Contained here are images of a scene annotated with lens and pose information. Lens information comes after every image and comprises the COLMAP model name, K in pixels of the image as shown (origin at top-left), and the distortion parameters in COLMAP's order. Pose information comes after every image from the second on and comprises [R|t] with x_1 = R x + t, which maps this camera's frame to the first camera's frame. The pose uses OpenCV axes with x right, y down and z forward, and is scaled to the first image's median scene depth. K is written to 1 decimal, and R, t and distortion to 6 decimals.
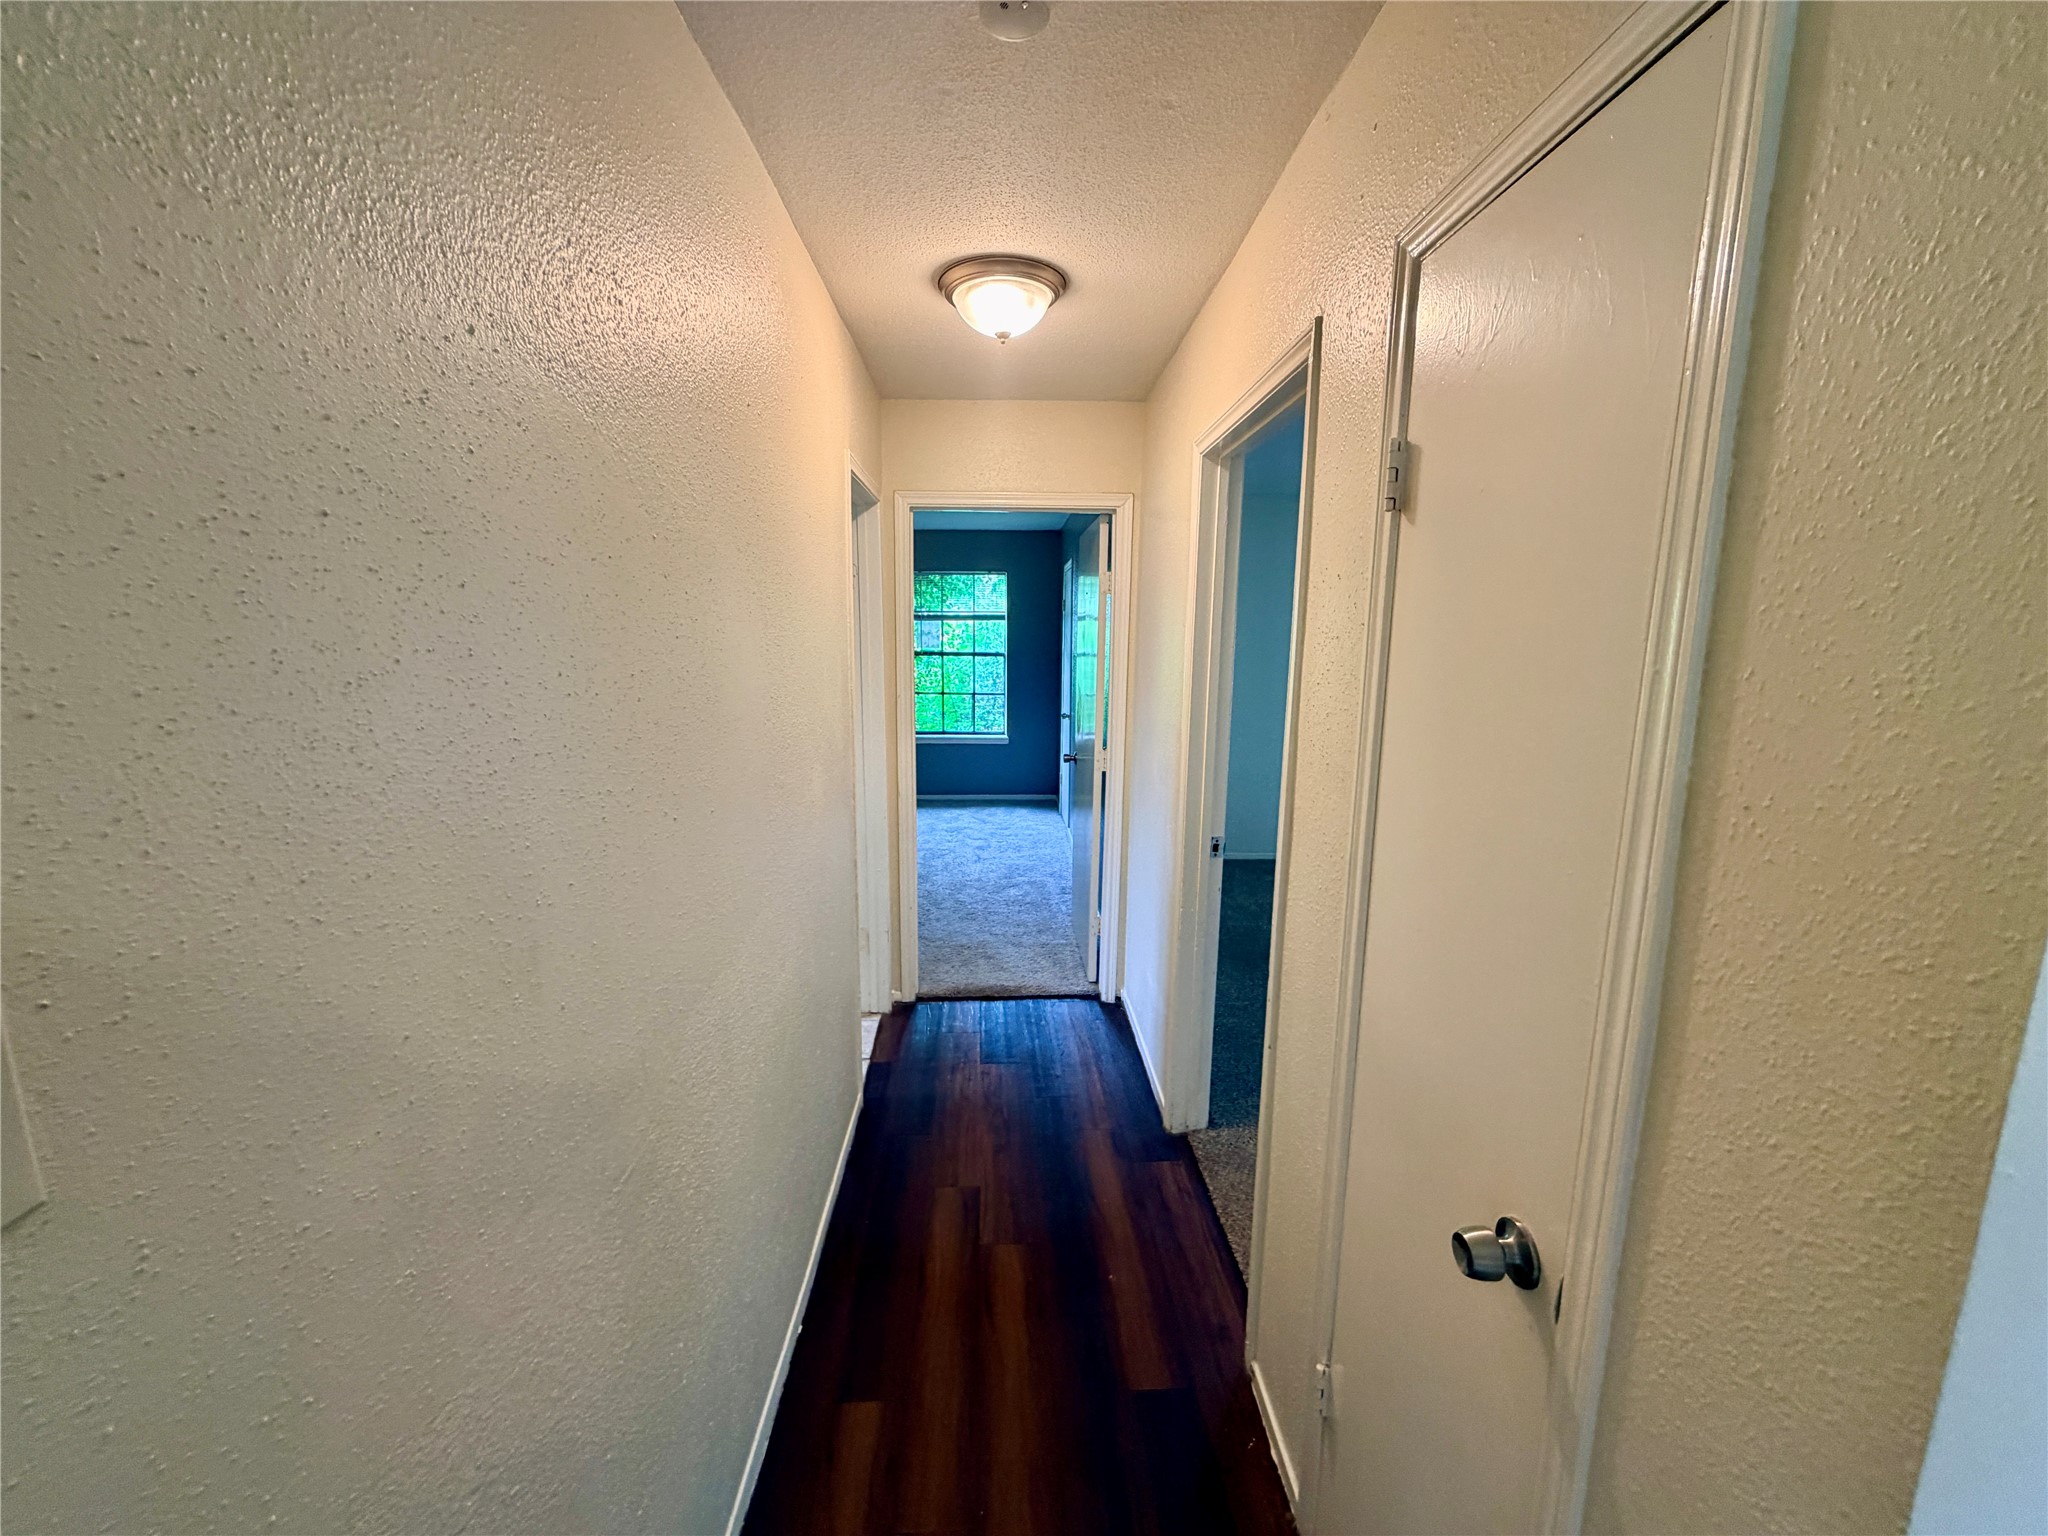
lens RADIAL K [[816.8, 0, 1018.4], [0, 816.8, 765.0], [0, 0, 1]] dist [0.001671, -0.000178]
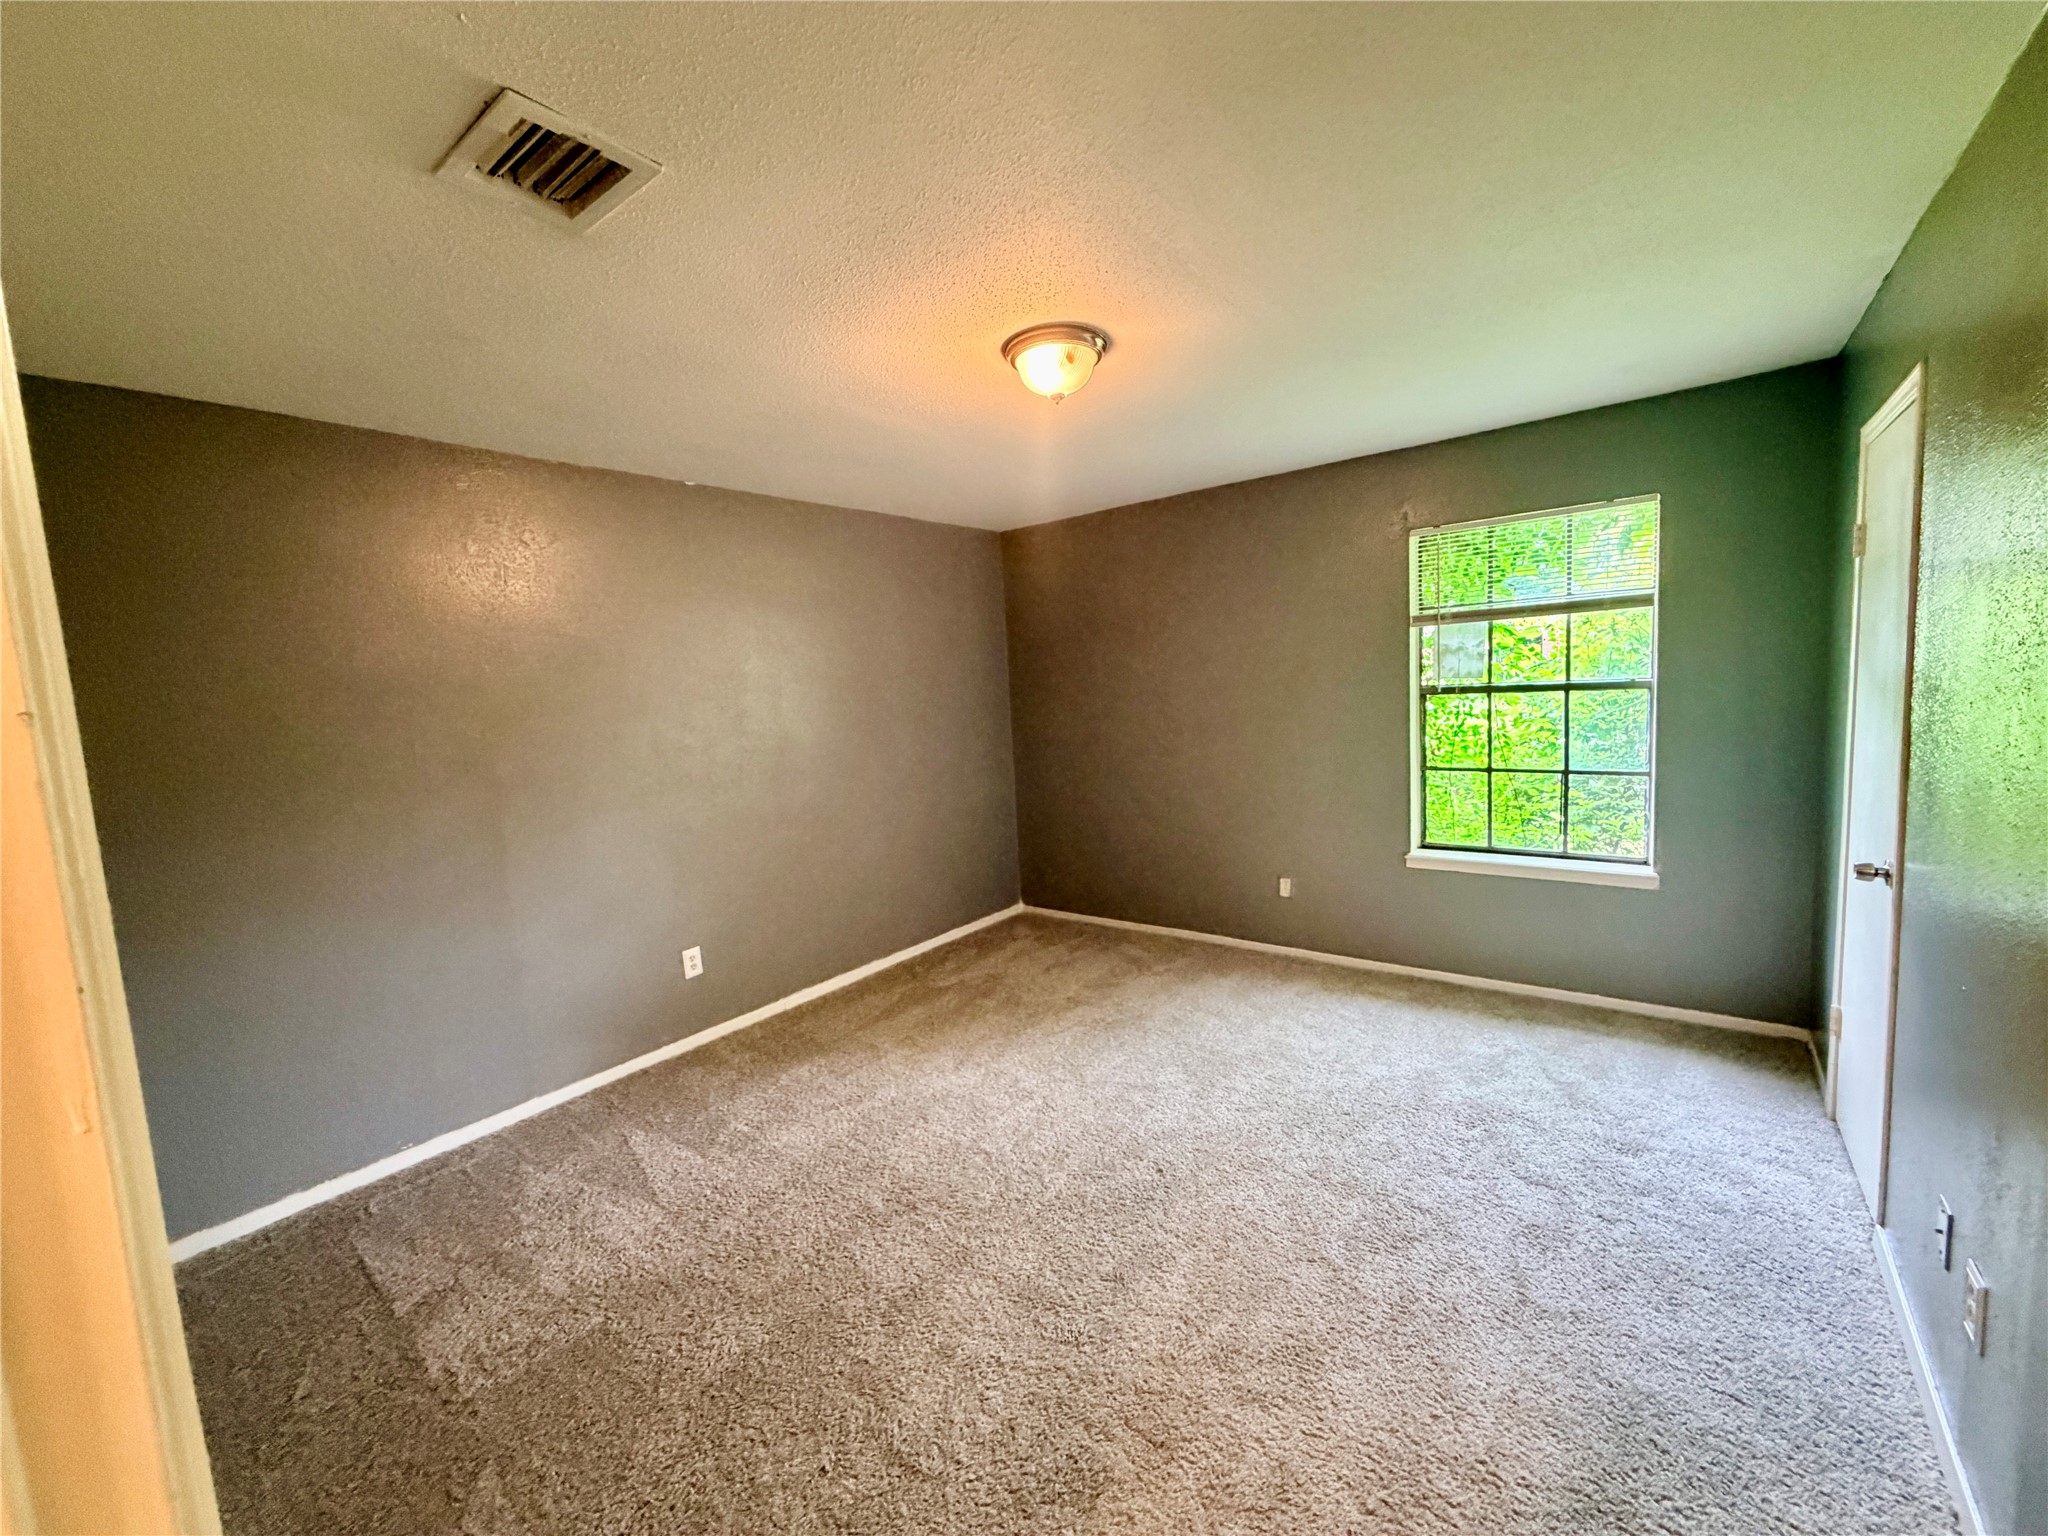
lens RADIAL K [[816.8, 0, 1018.4], [0, 816.8, 765.0], [0, 0, 1]] dist [0.001671, -0.000178]
pose [[0.766146, 0.013221, -0.642530, 0.005291], [-0.037438, 0.999009, -0.024084, -0.068667], [0.641575, 0.042507, 0.765882, 0.446908]]
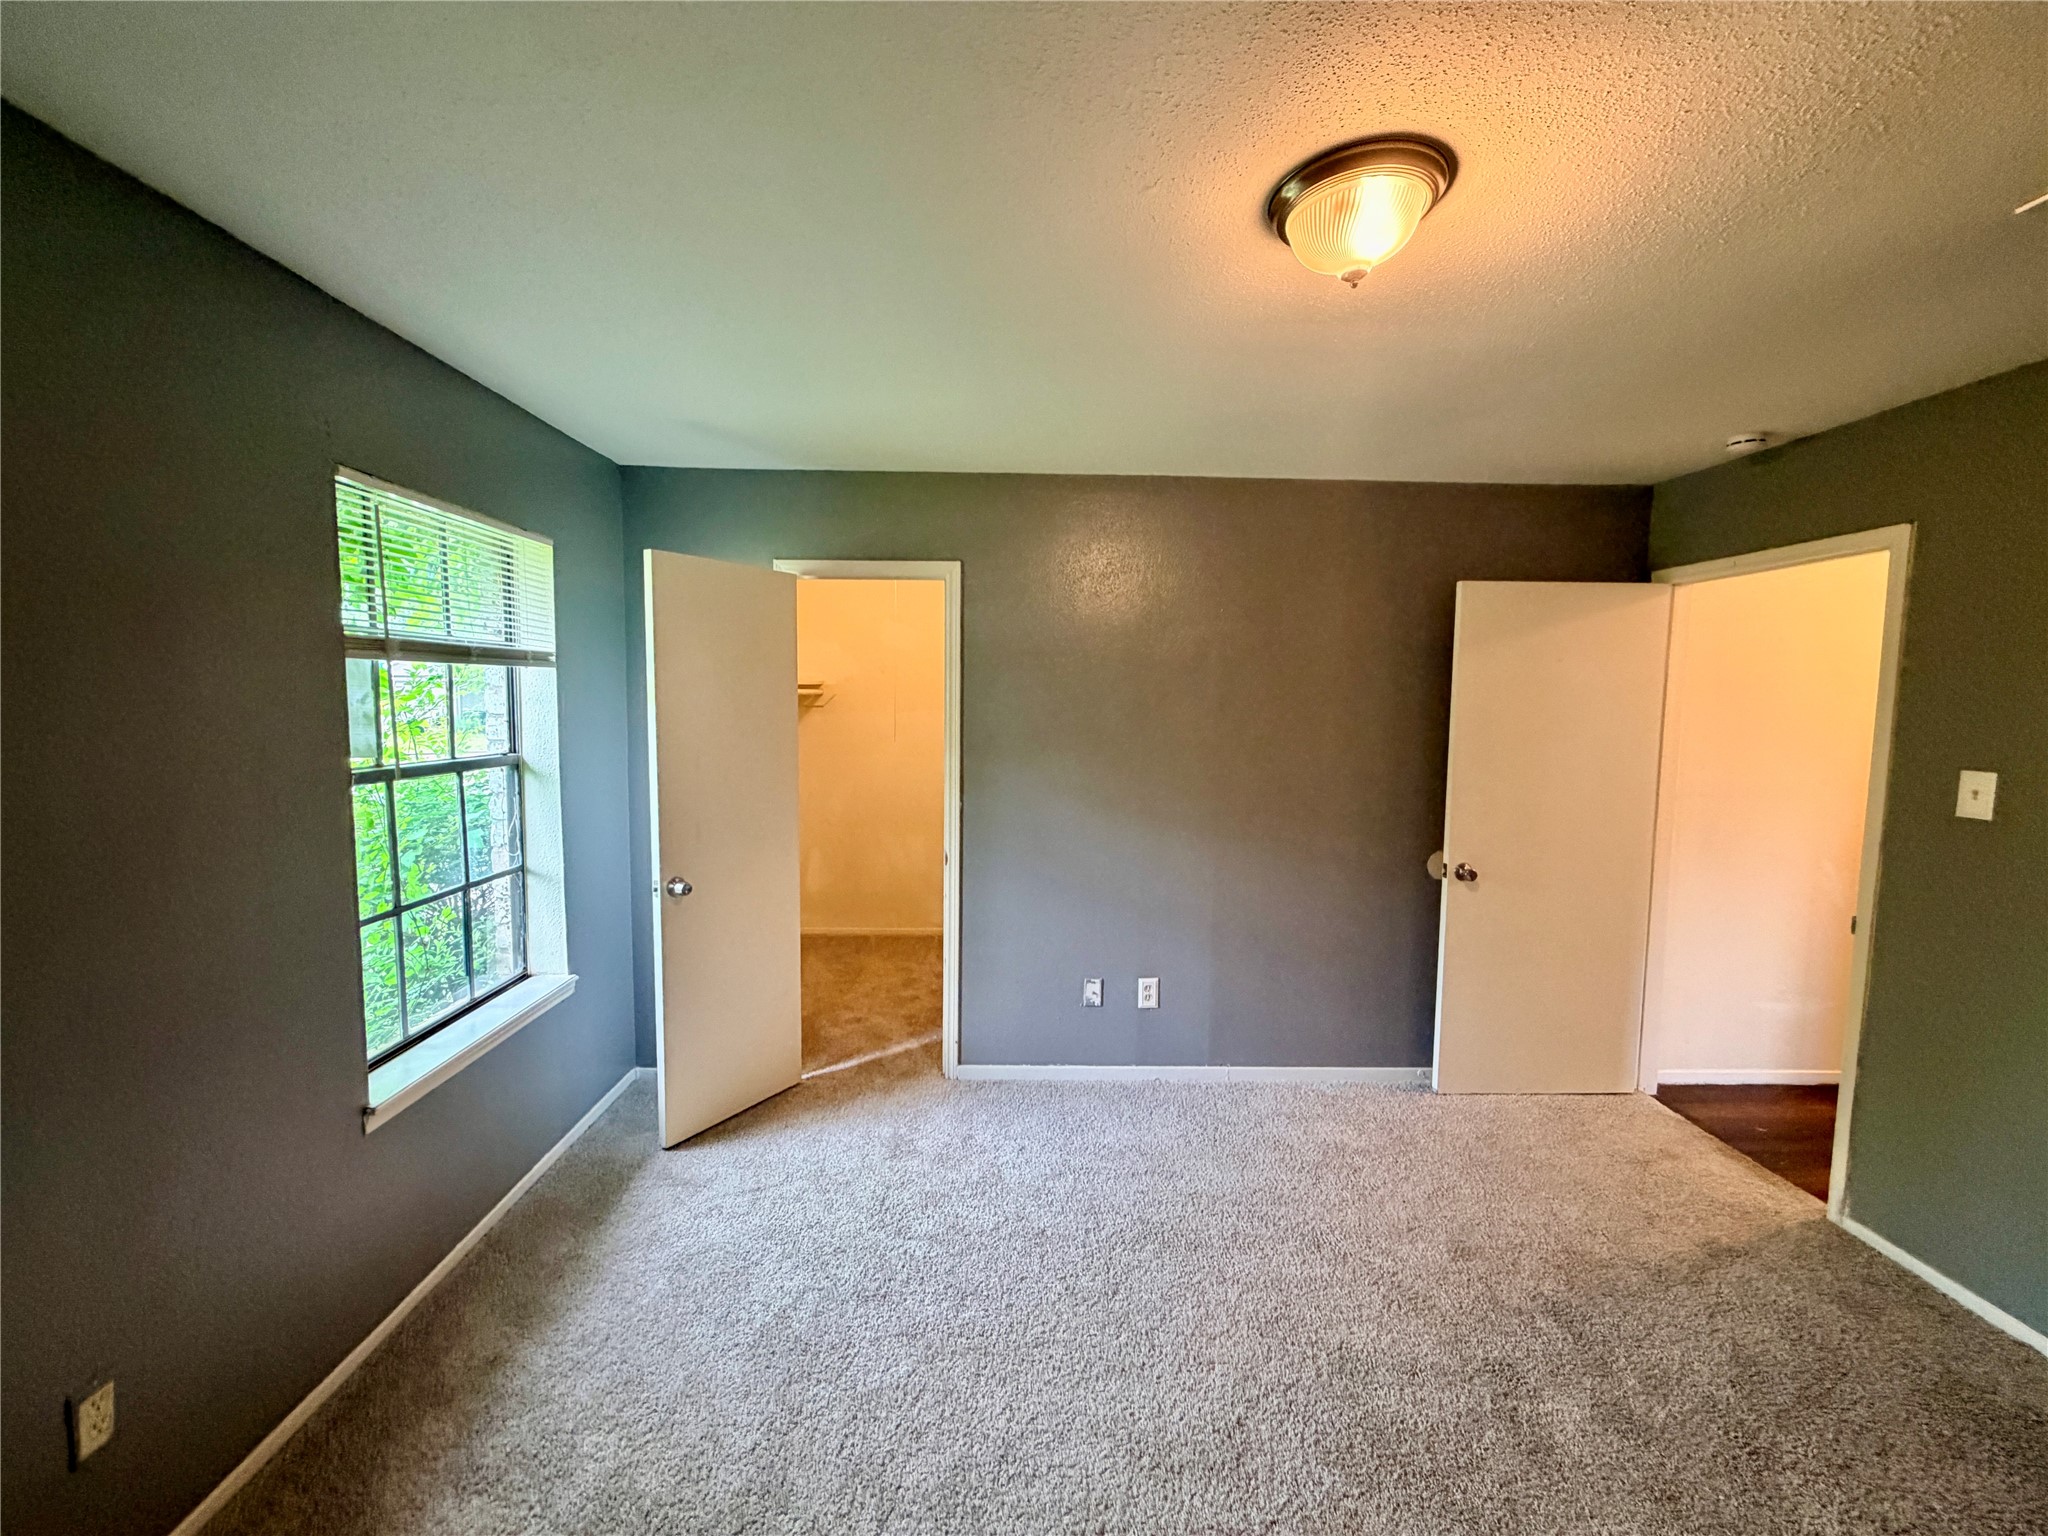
lens RADIAL K [[816.8, 0, 1018.4], [0, 816.8, 765.0], [0, 0, 1]] dist [0.001671, -0.000178]
pose [[0.008697, -0.094336, 0.995502, -0.375491], [0.154172, 0.983763, 0.091877, -0.131868], [-0.988006, 0.152679, 0.023099, 0.772148]]
